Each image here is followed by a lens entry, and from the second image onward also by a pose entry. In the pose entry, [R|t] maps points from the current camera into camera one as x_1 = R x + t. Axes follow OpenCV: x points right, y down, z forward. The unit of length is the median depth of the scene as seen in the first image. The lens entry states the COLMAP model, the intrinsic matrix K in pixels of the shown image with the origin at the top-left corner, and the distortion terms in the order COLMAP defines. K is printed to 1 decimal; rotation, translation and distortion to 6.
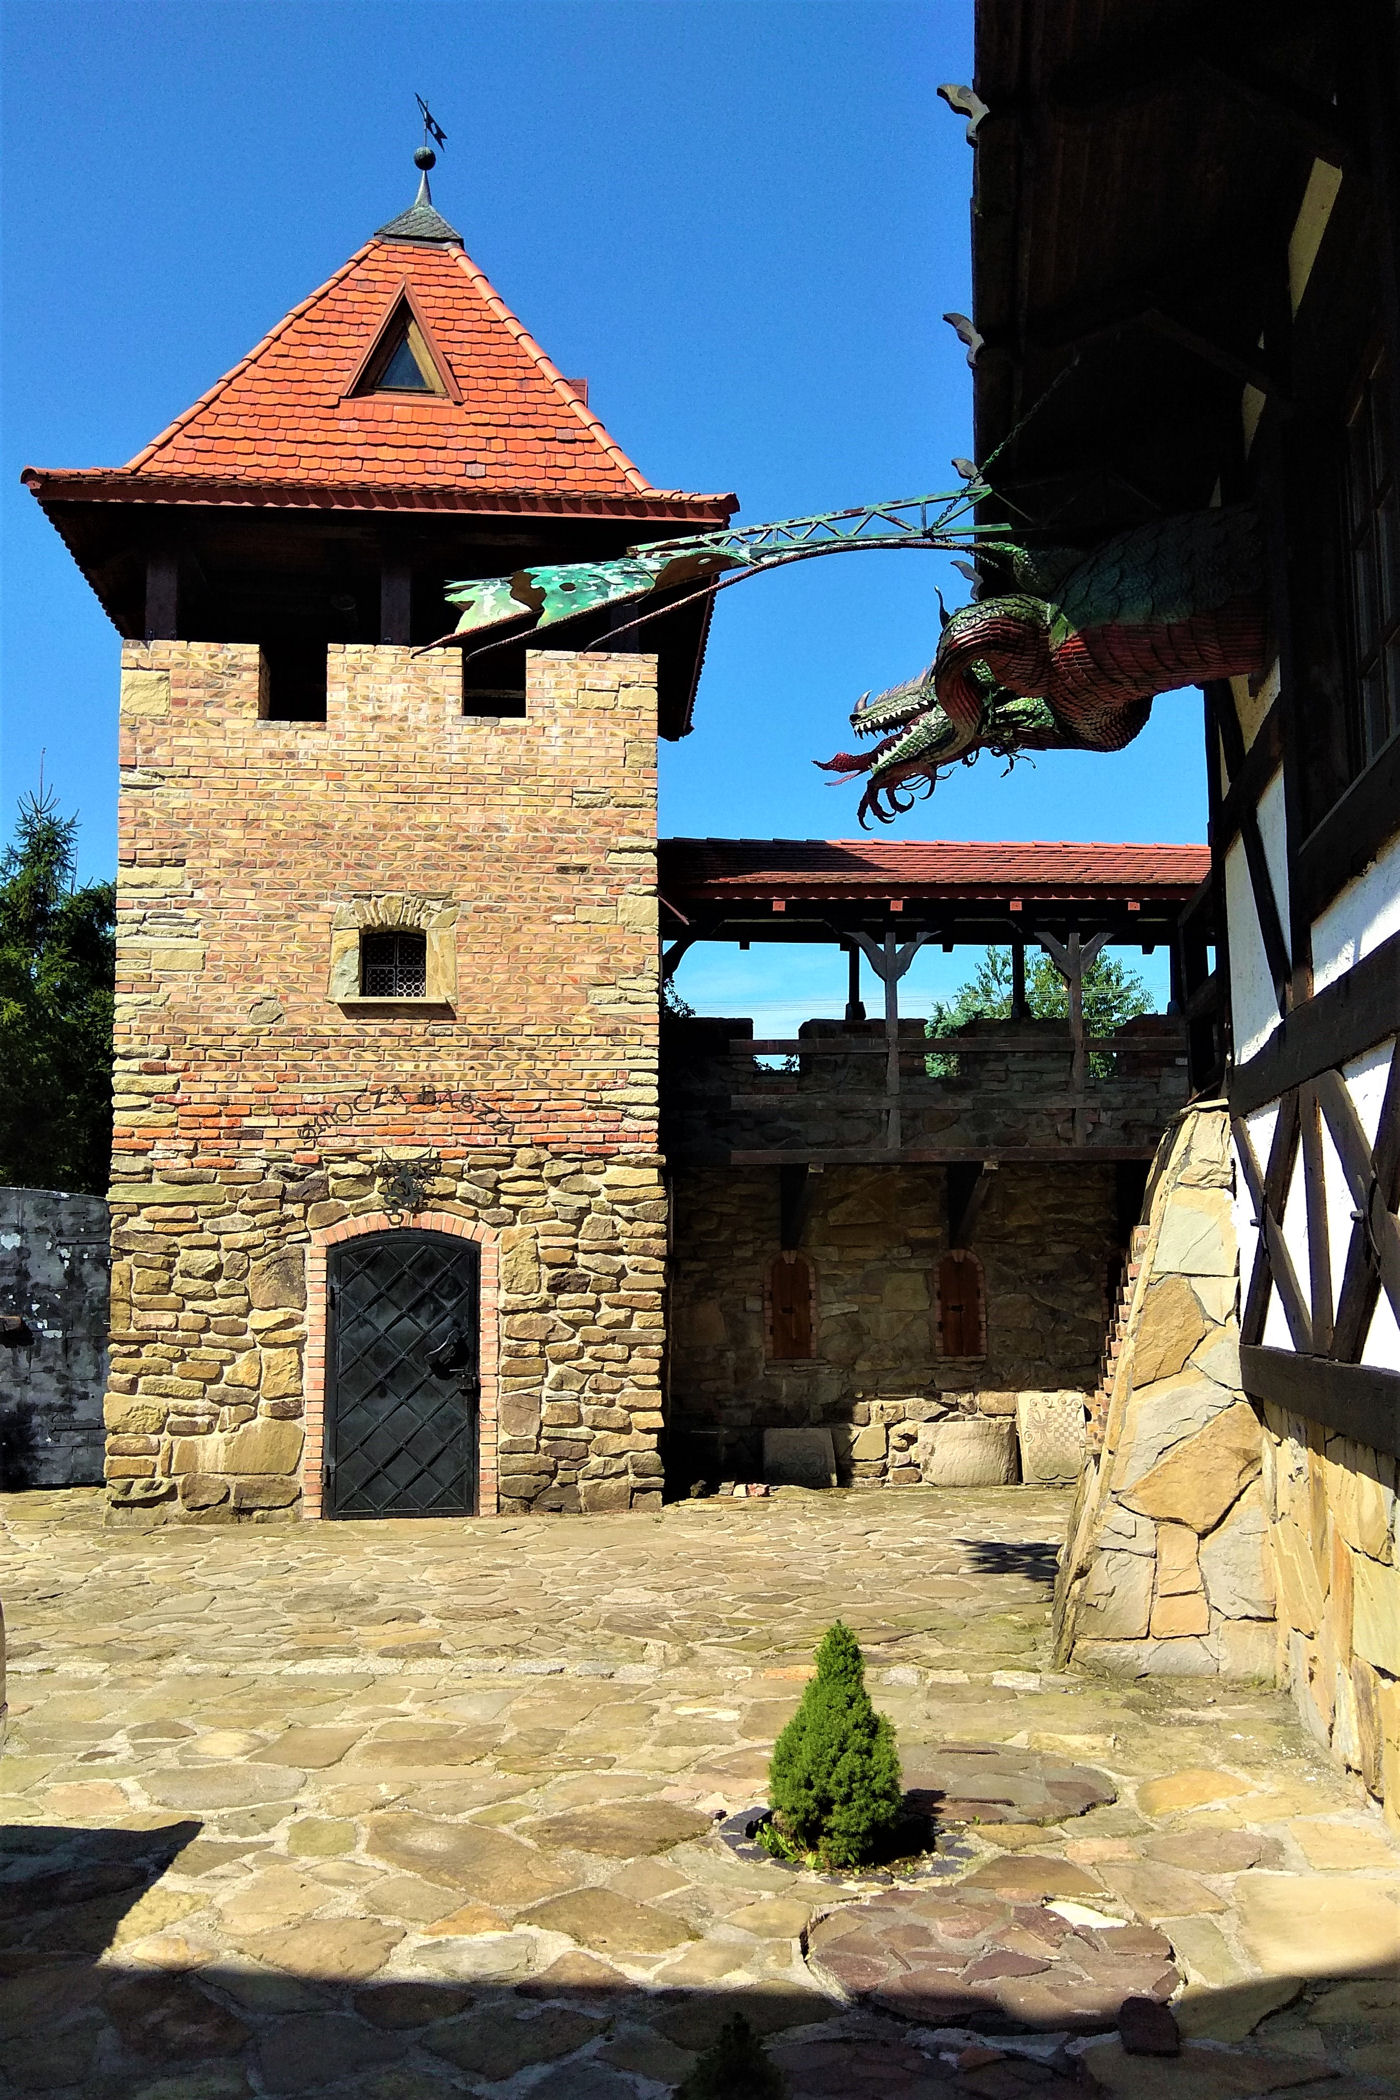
lens RADIAL K [[1618.5, 0, 742.1], [0, 1618.5, 1063.6], [0, 0, 1]] dist [0.143668, -0.273850]
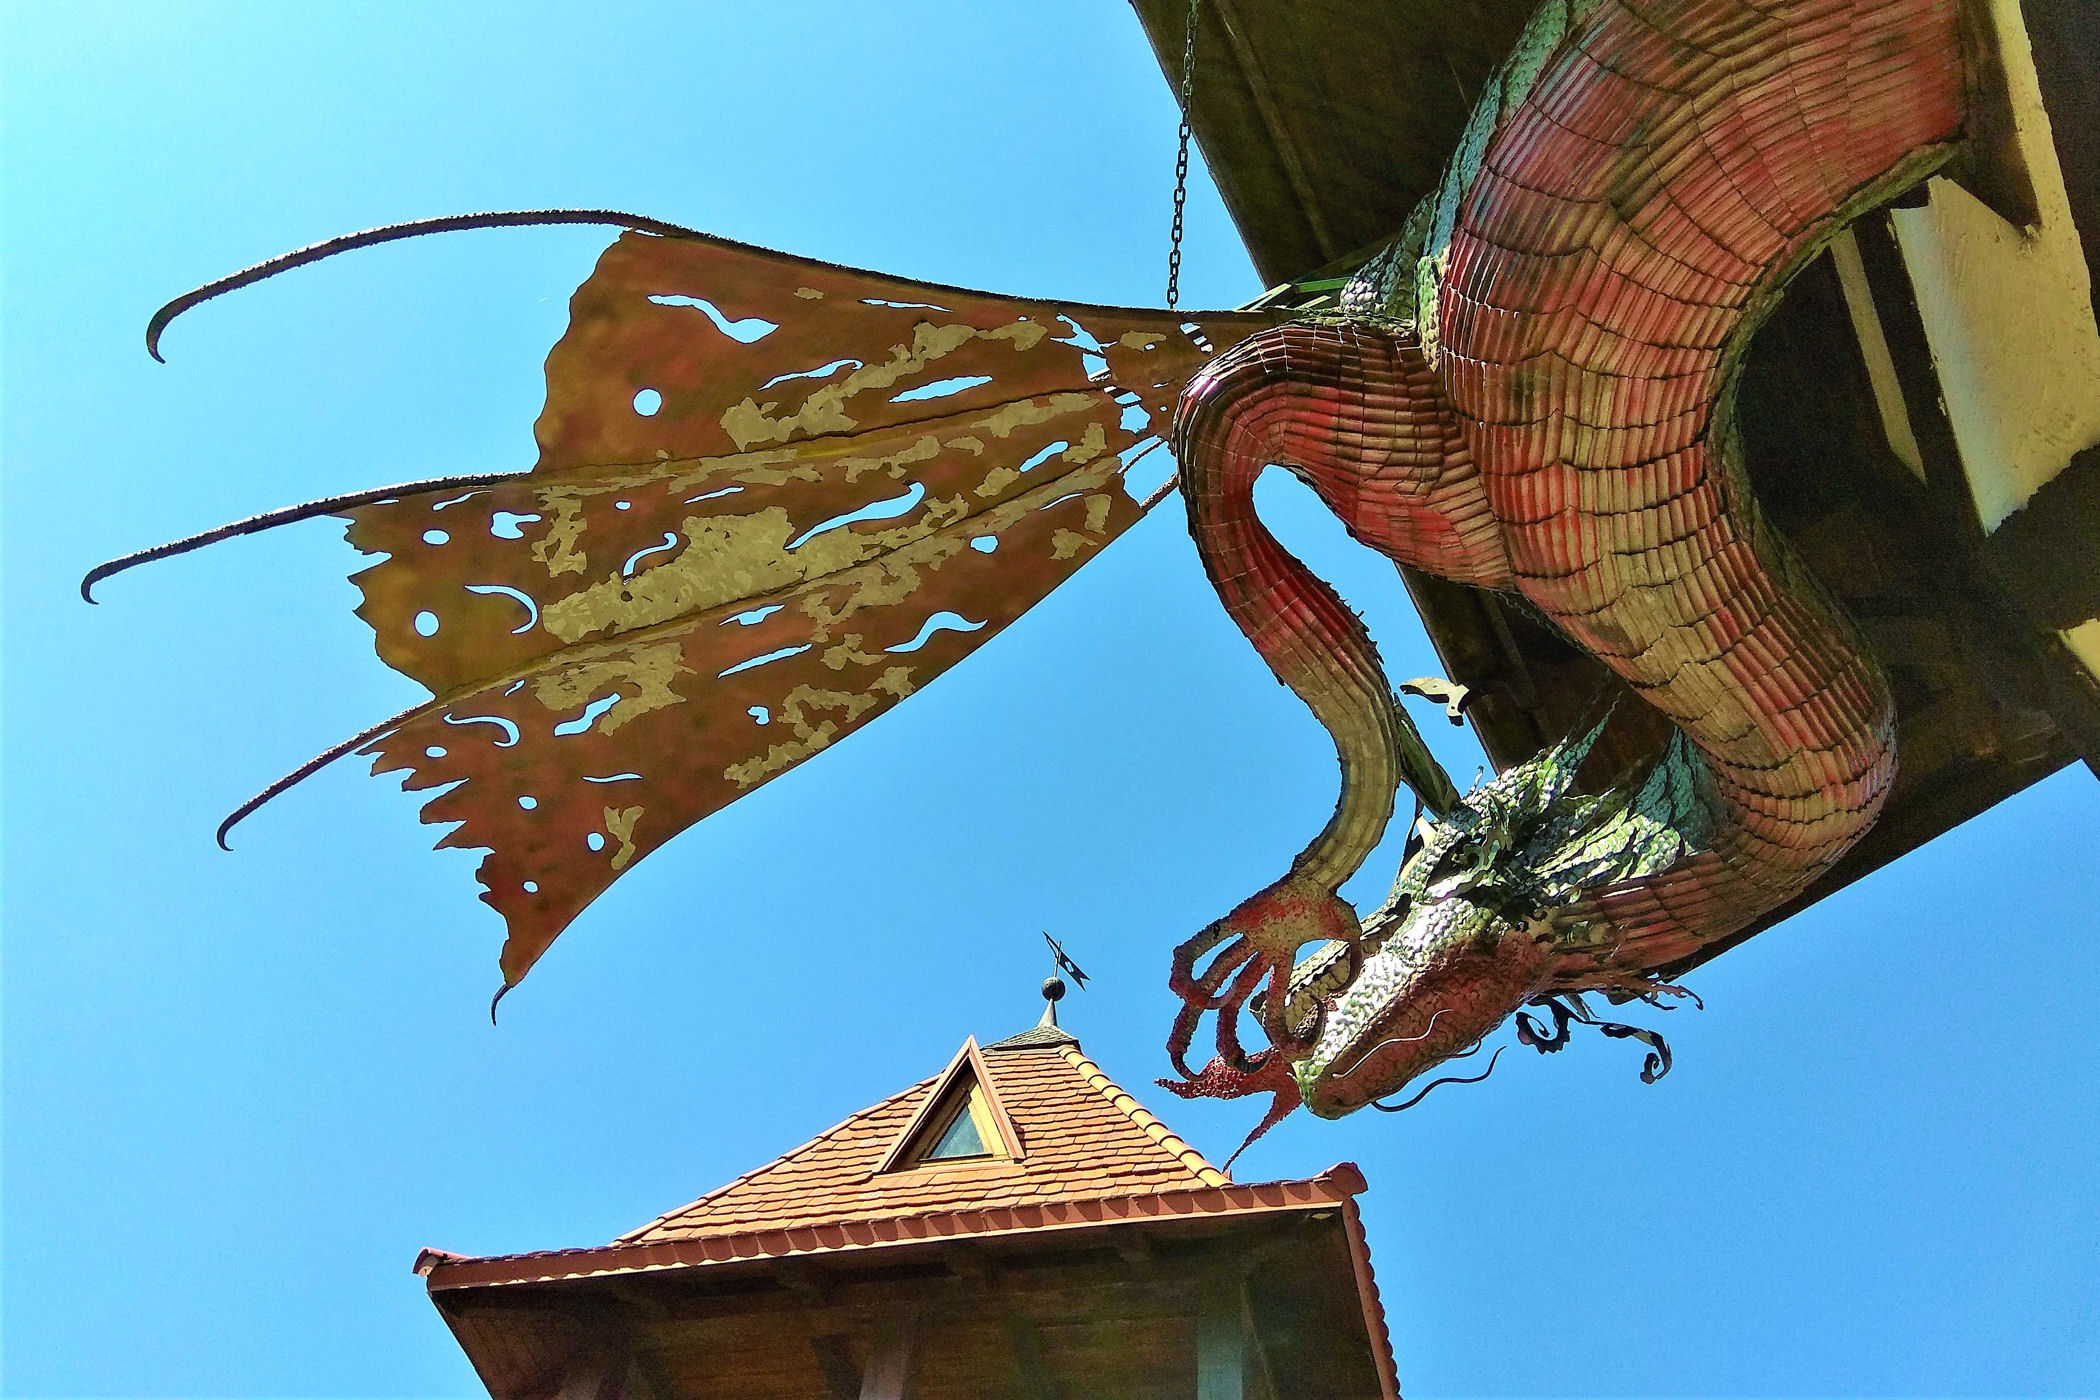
lens RADIAL K [[1618.5, 0, 1050.0], [0, 1618.5, 700.0], [0, 0, 1]] dist [0.143668, -0.273850]
pose [[0.933394, -0.238853, -0.267816, 0.096189], [-0.057601, 0.636911, -0.768782, 0.045199], [0.354201, 0.733003, 0.580731, 0.411684]]
